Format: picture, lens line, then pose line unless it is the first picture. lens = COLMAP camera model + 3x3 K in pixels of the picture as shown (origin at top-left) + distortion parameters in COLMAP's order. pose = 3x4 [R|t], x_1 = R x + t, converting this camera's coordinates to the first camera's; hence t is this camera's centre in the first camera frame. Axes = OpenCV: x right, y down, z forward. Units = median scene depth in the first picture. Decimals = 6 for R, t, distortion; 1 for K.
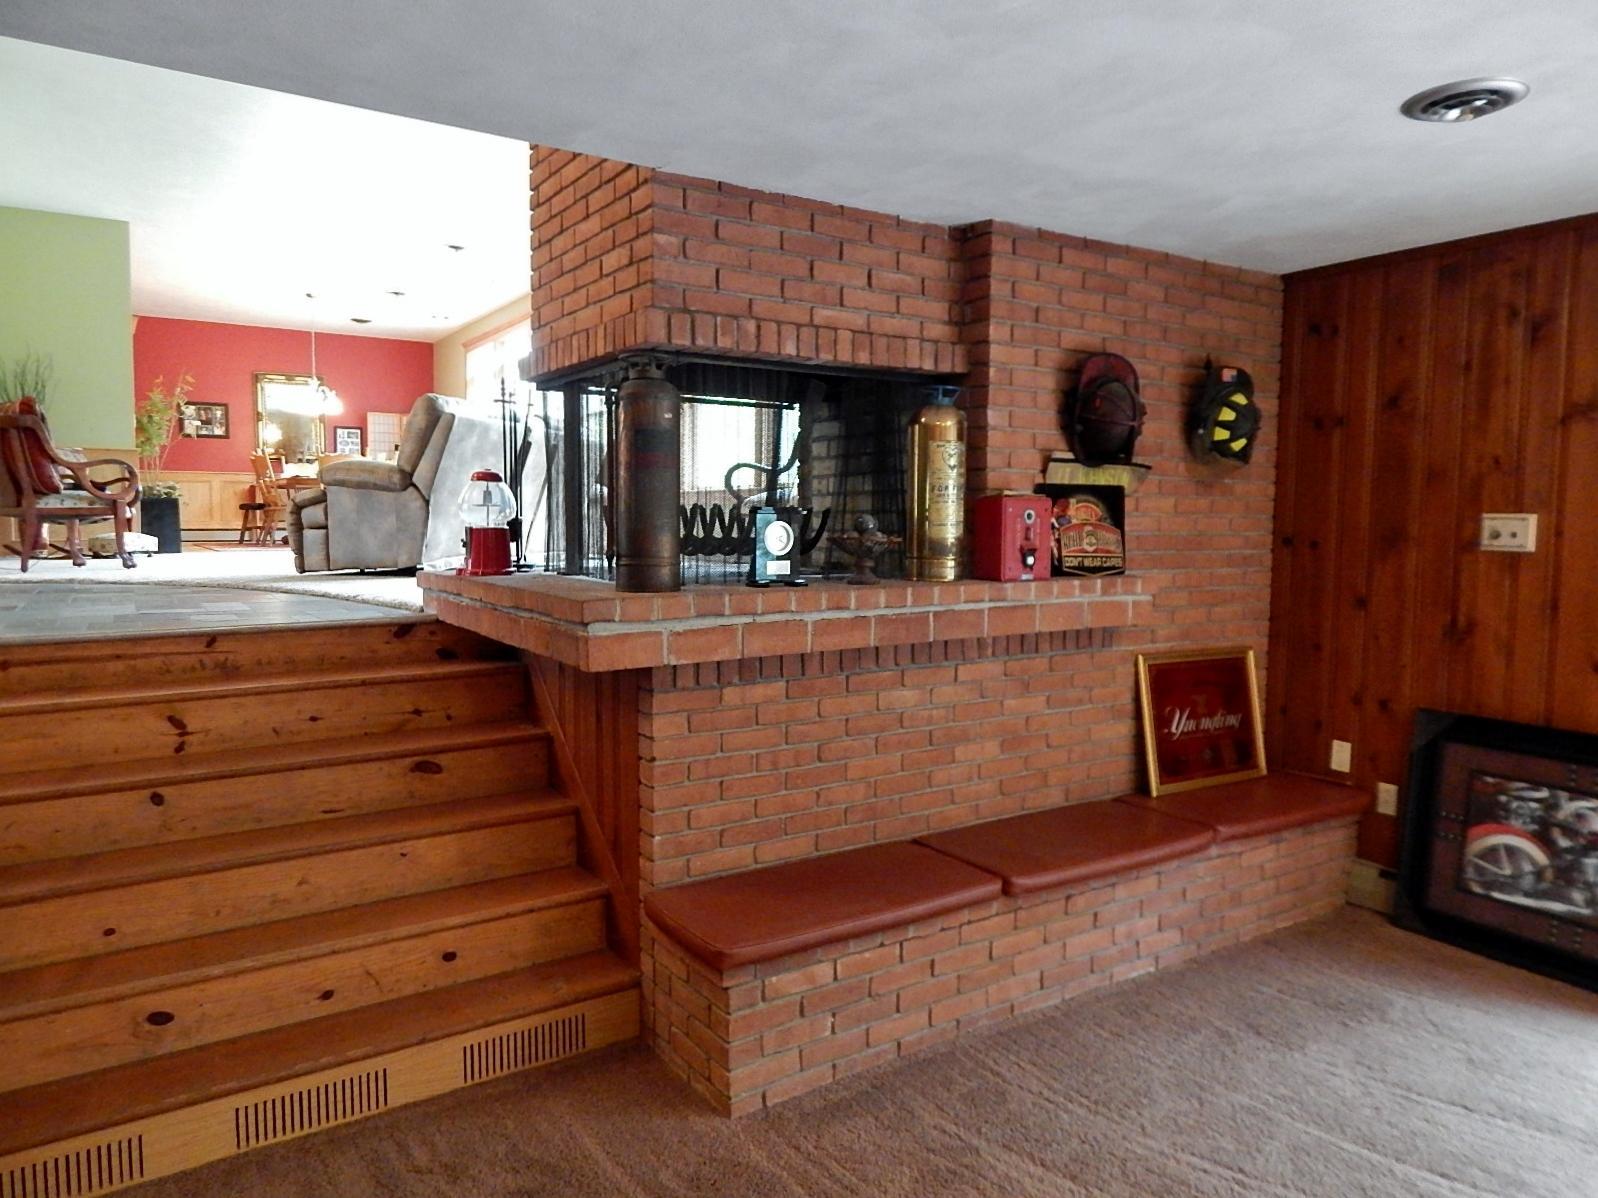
lens RADIAL K [[1061.8, 0, 798.1], [0, 1061.8, 589.6], [0, 0, 1]] dist [0.006364, -0.000989]
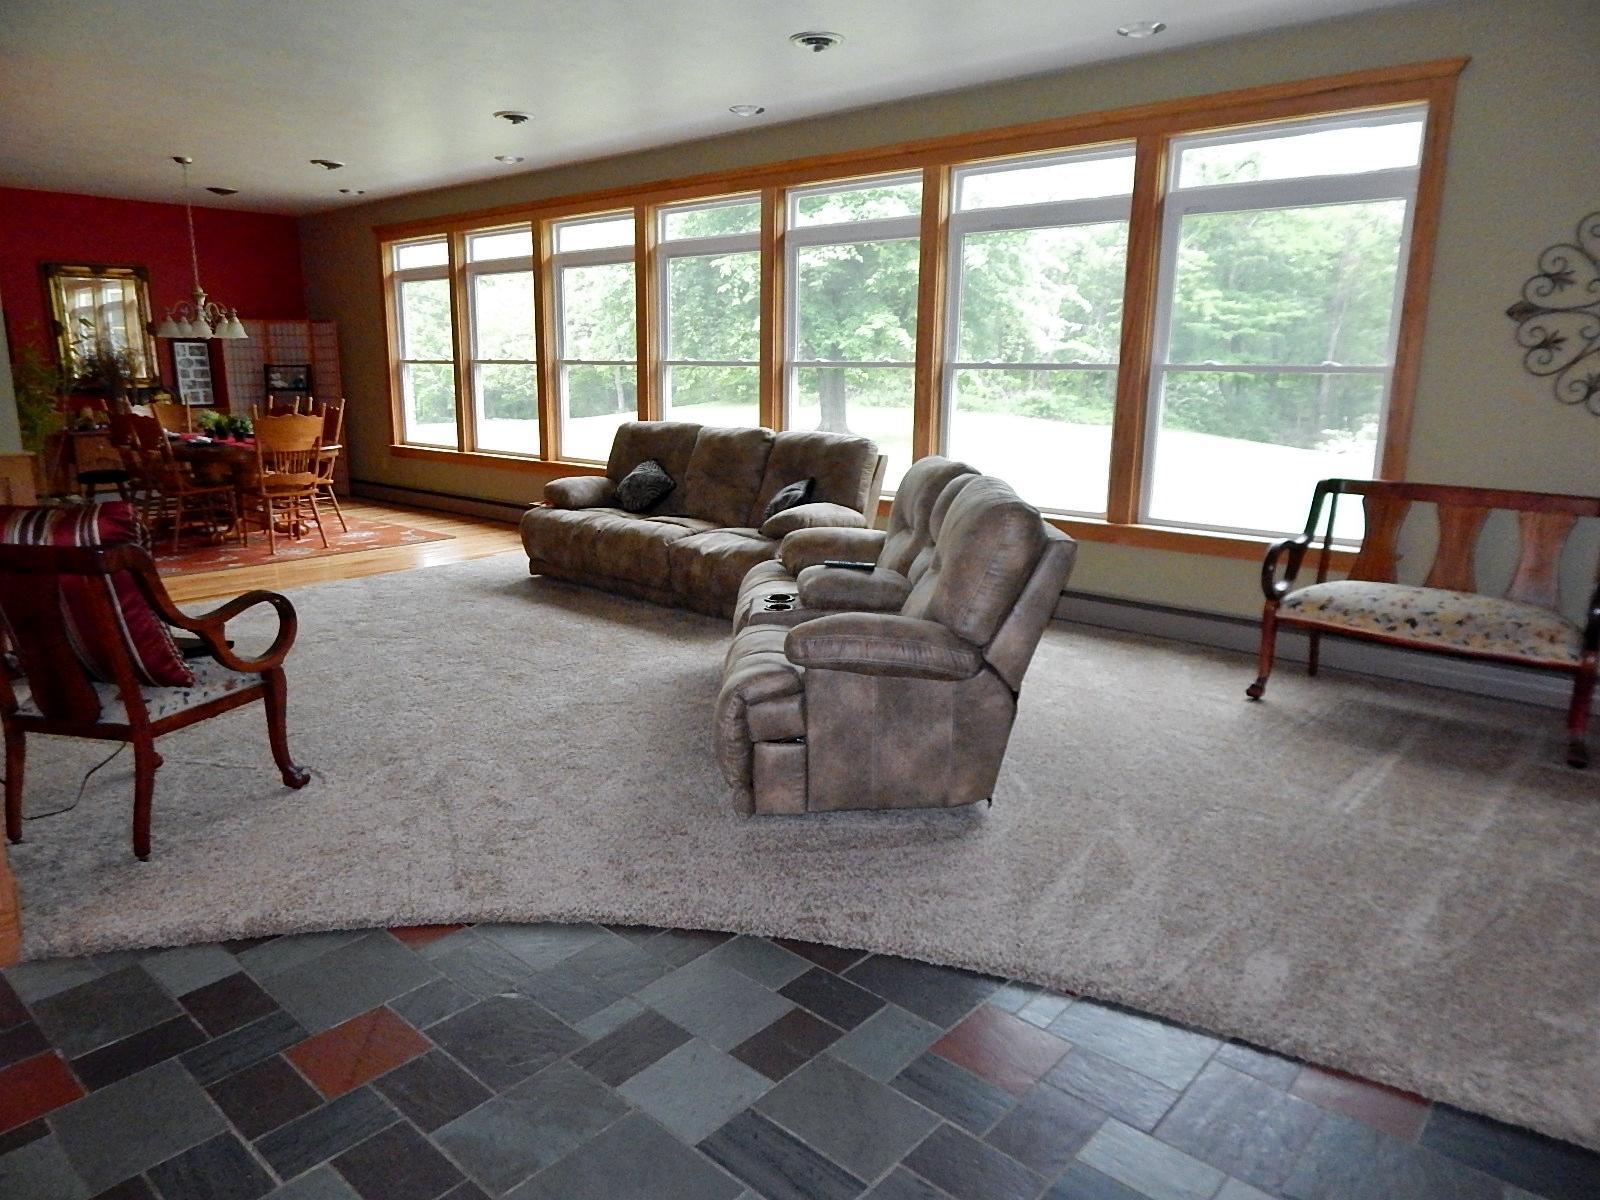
lens RADIAL K [[1063.1, 0, 799.1], [0, 1063.1, 590.6], [0, 0, 1]] dist [0.006364, -0.000989]
pose [[0.962610, -0.060507, 0.264046, -0.974577], [0.021286, 0.988617, 0.148941, -0.360209], [-0.270052, -0.137752, 0.952941, 0.807088]]
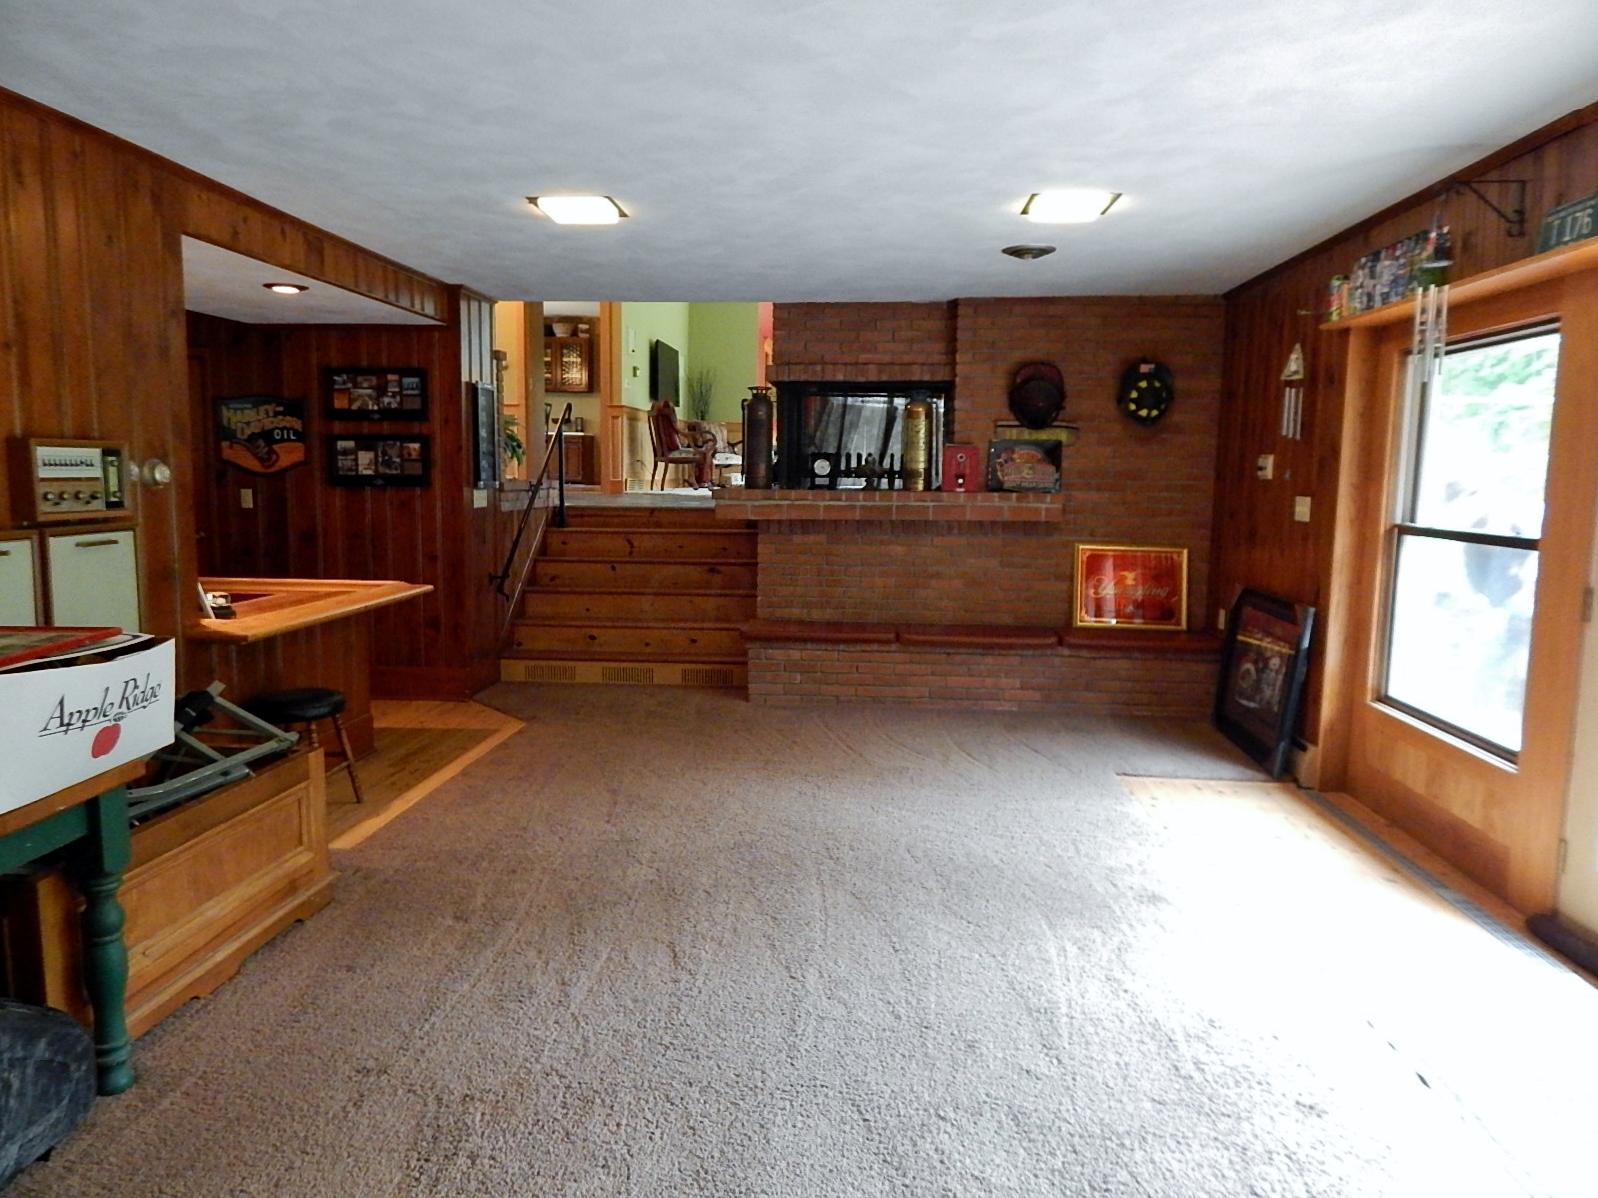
lens RADIAL K [[1061.8, 0, 798.1], [0, 1061.8, 589.6], [0, 0, 1]] dist [0.006364, -0.000989]
pose [[0.793782, 0.073041, -0.603800, 1.093295], [-0.048219, 0.997195, 0.057240, 0.067455], [0.606288, -0.016321, 0.795078, -0.643021]]
